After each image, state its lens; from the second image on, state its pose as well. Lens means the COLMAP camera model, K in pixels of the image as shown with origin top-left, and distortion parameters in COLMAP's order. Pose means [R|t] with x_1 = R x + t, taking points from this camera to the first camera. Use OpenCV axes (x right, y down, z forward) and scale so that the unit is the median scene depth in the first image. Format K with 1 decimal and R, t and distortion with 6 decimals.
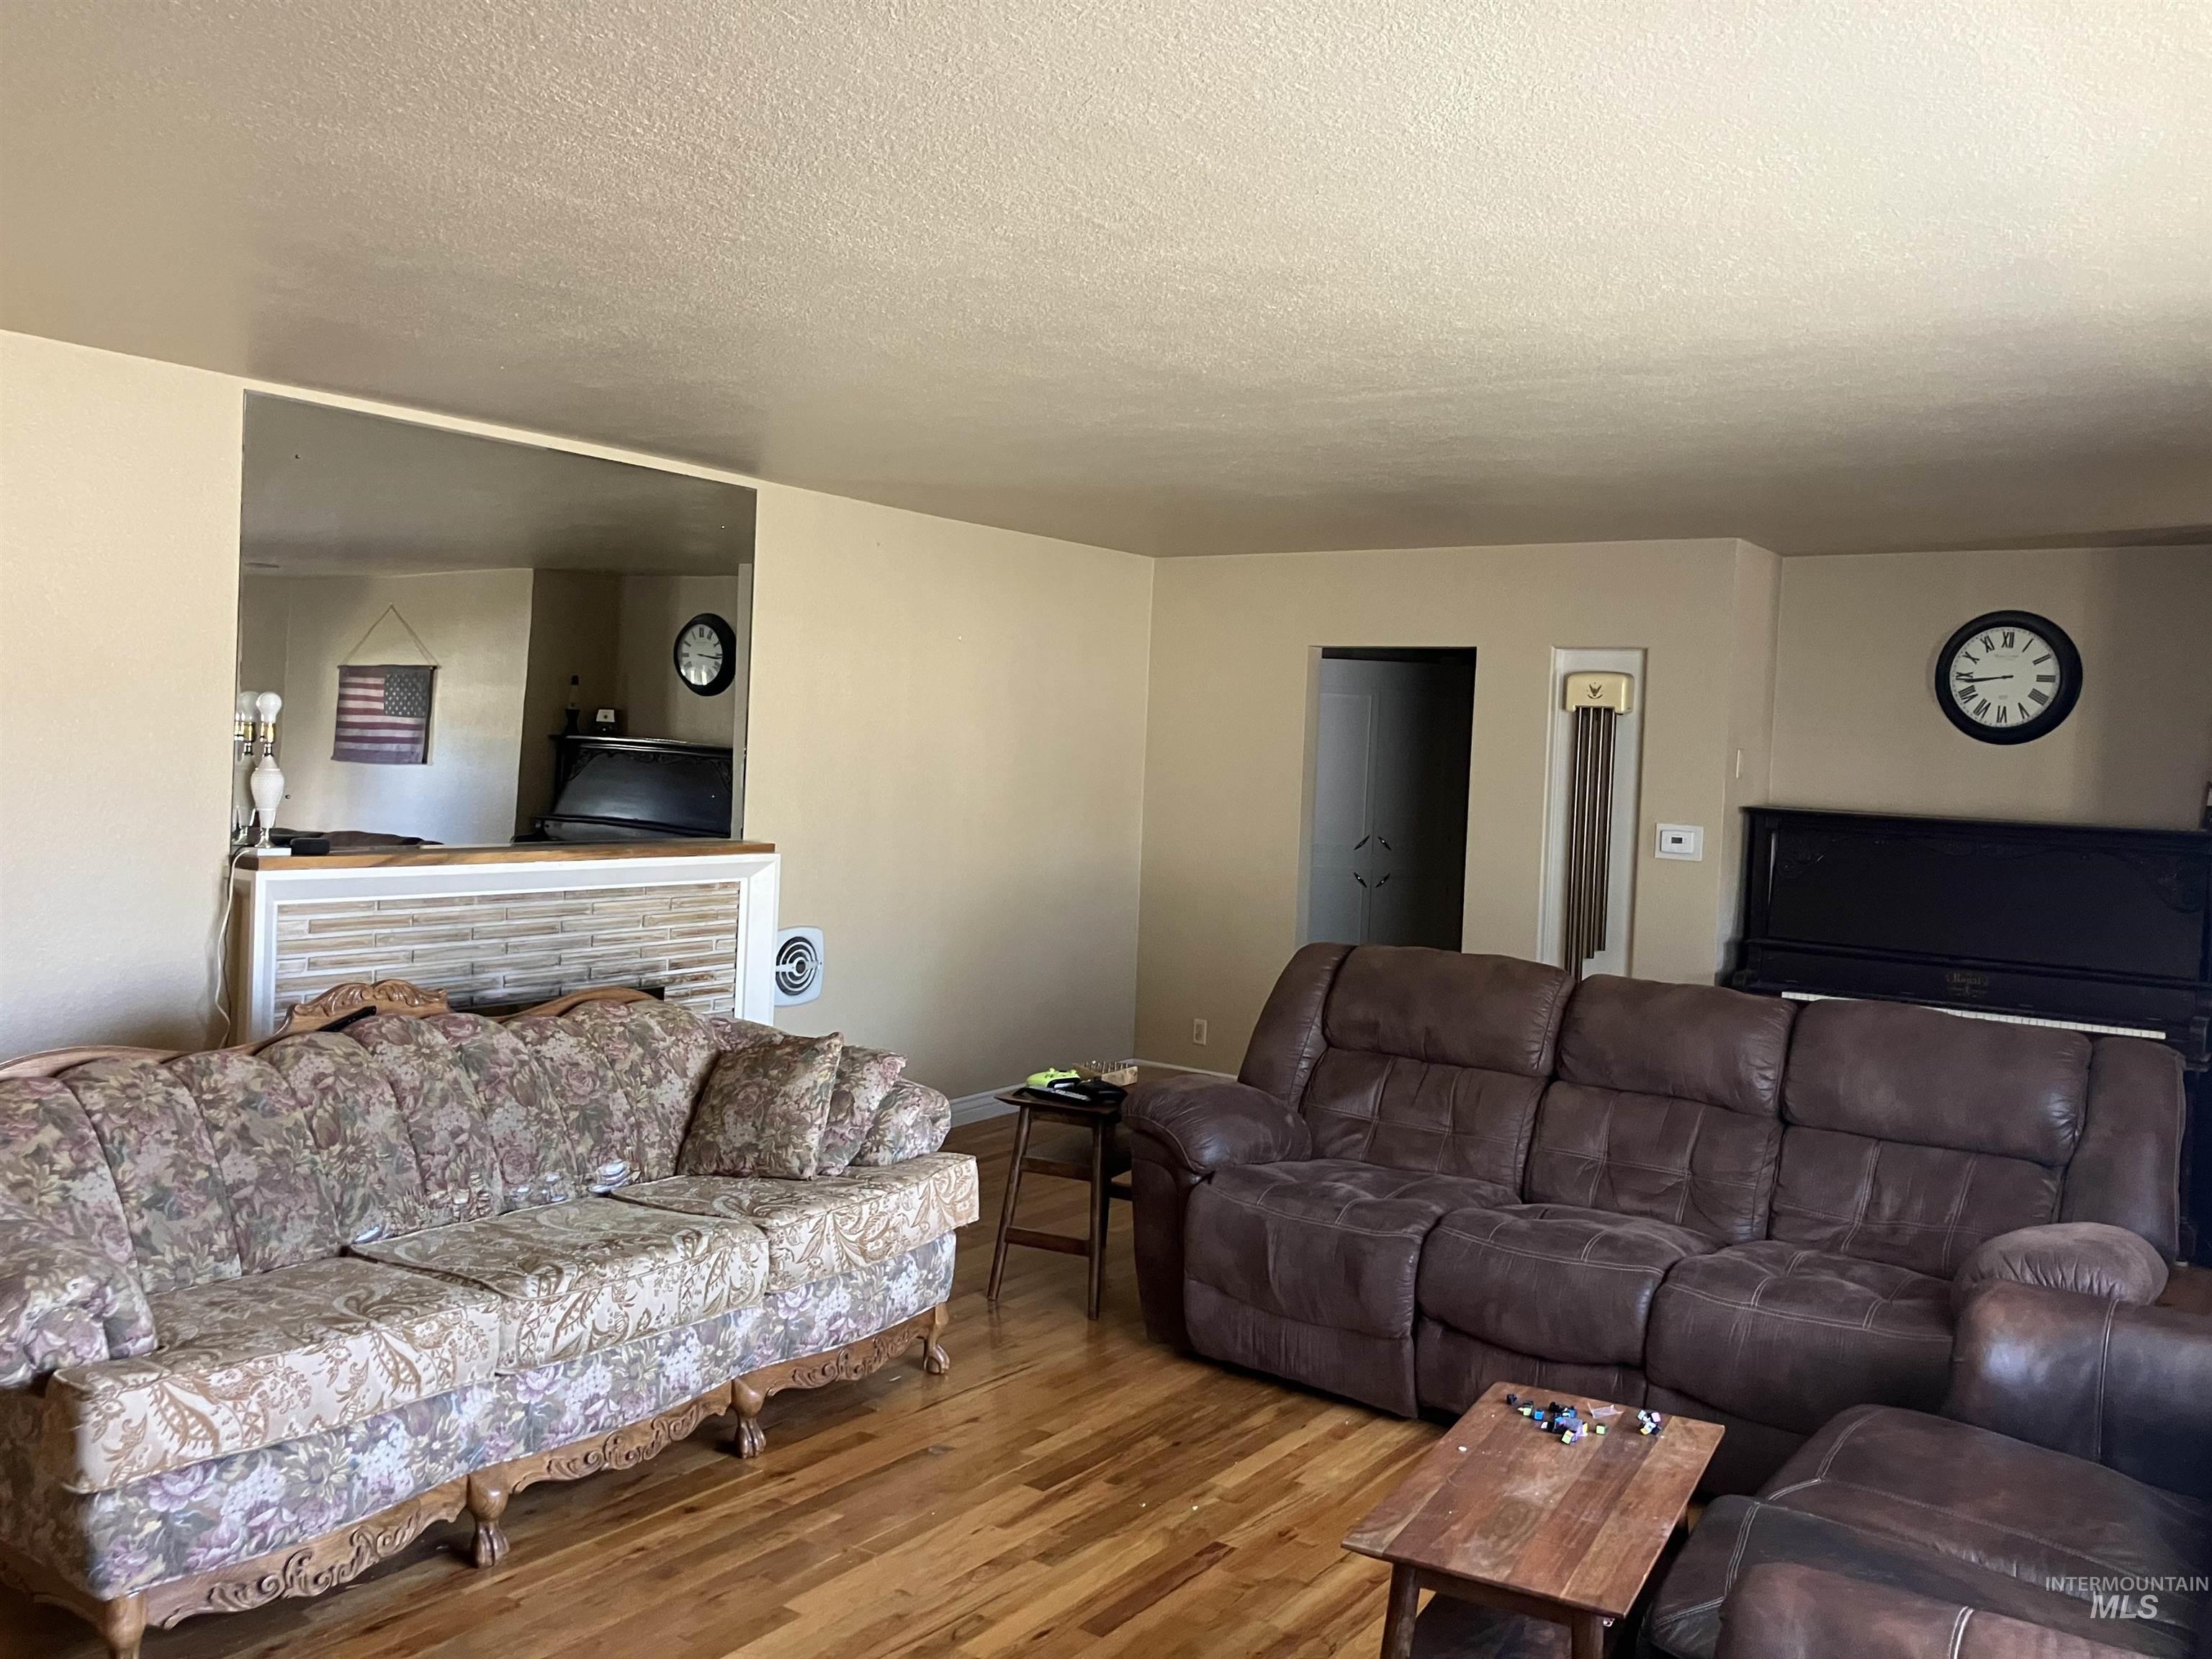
lens RADIAL K [[1776.5, 0, 1106.0], [0, 1776.5, 829.5], [0, 0, 1]] dist [-0.186692, 0.229818]
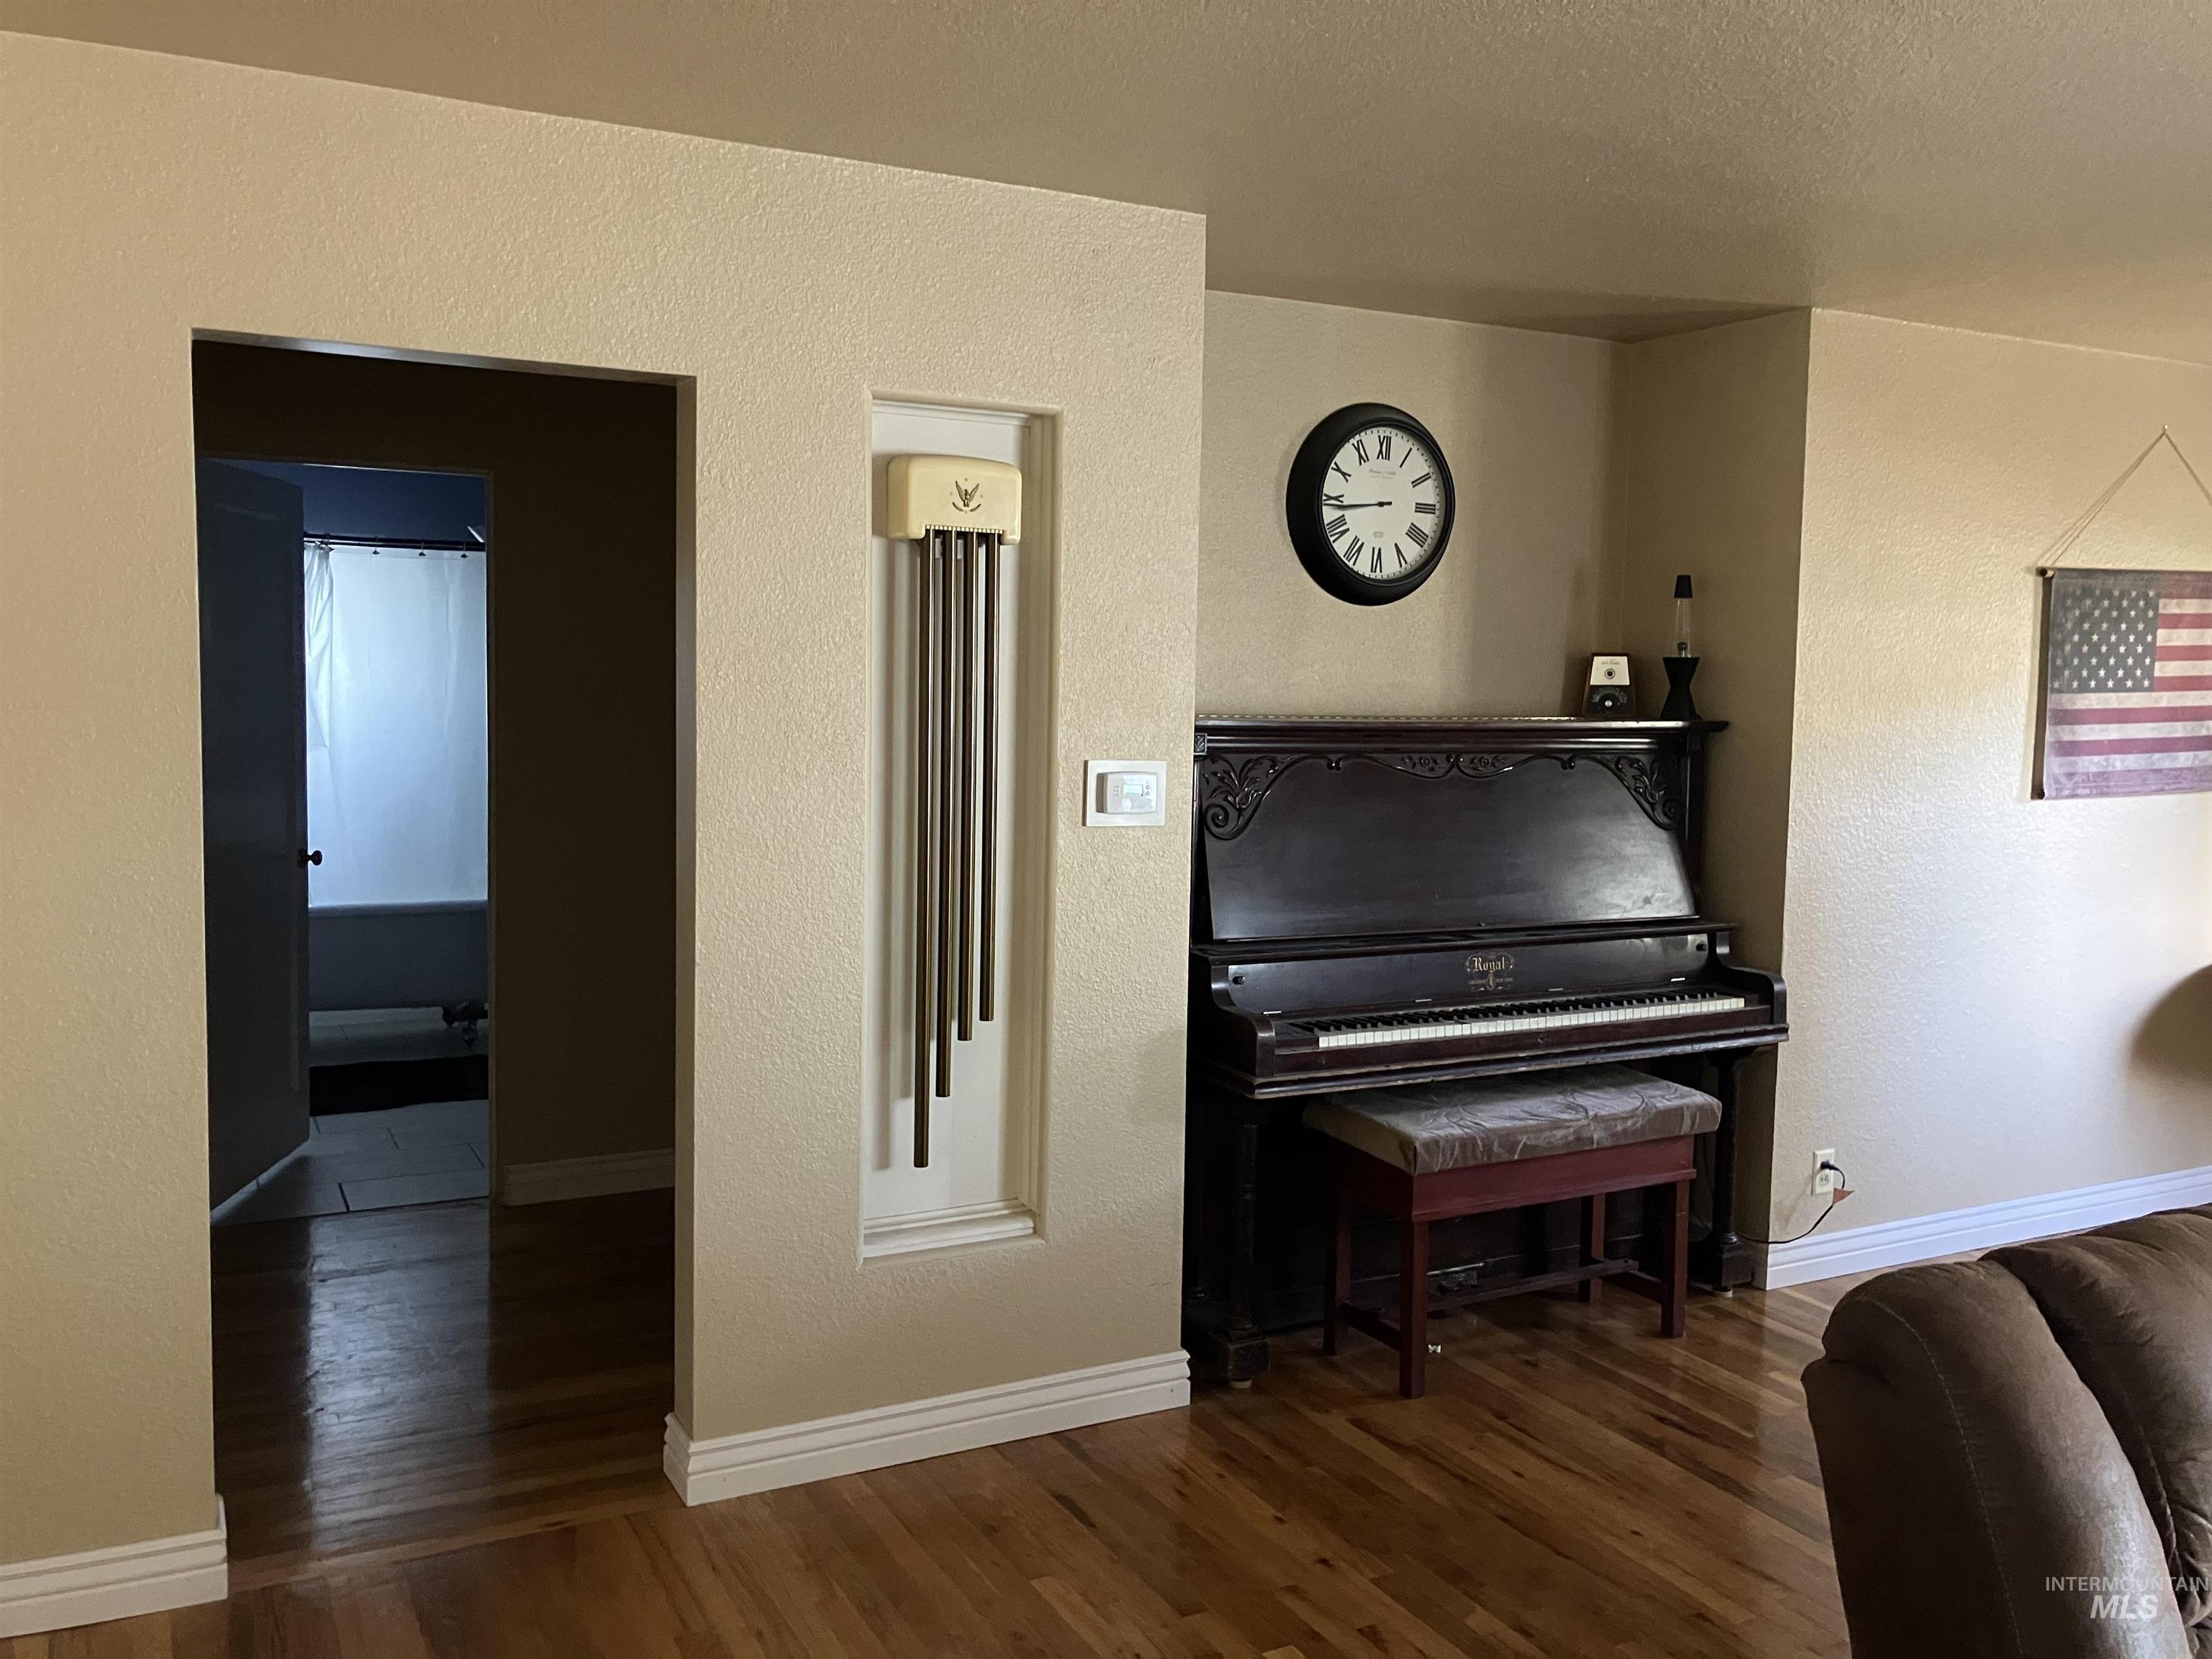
lens RADIAL K [[1805.6, 0, 1106.0], [0, 1805.6, 829.5], [0, 0, 1]] dist [0.003684, 0.243864]
pose [[0.441112, -0.109933, 0.890694, -0.164259], [0.037148, 0.993855, 0.104268, -0.039505], [-0.896683, -0.012906, 0.442485, 0.773523]]
